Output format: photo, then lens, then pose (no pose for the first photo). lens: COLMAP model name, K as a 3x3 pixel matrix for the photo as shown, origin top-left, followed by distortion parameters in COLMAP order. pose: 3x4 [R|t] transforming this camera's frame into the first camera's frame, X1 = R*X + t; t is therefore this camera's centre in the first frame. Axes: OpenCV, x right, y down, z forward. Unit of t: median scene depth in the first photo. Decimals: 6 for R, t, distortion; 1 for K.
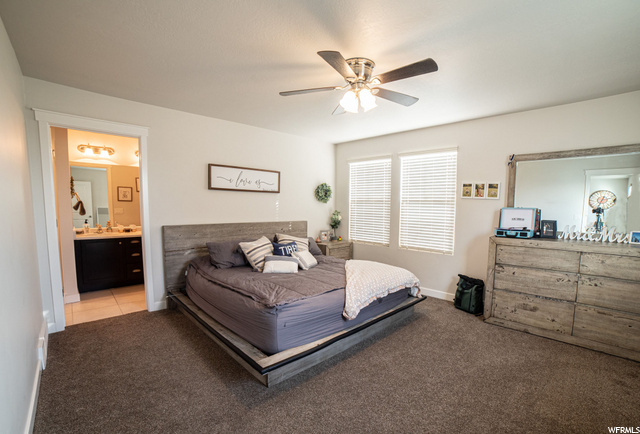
lens RADIAL K [[290.9, 0, 319.0], [0, 290.9, 227.0], [0, 0, 1]] dist [0.000451, 0.000112]
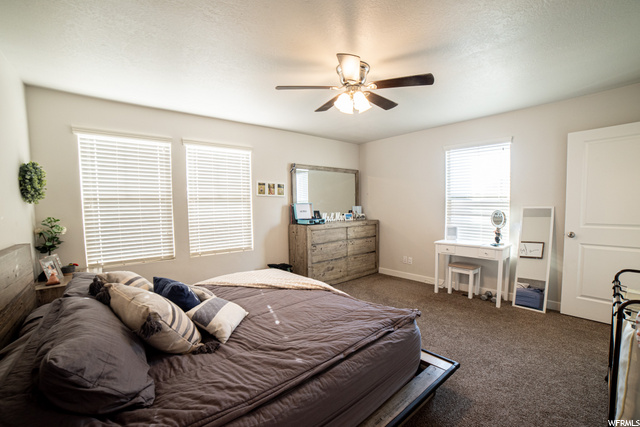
lens RADIAL K [[298.2, 0, 320.0], [0, 298.2, 213.5], [0, 0, 1]] dist [-0.003368, -0.000327]
pose [[0.087279, -0.059220, 0.994422, -0.620532], [0.088952, 0.994707, 0.051429, -0.070923], [-0.992205, 0.083967, 0.092085, 0.686474]]
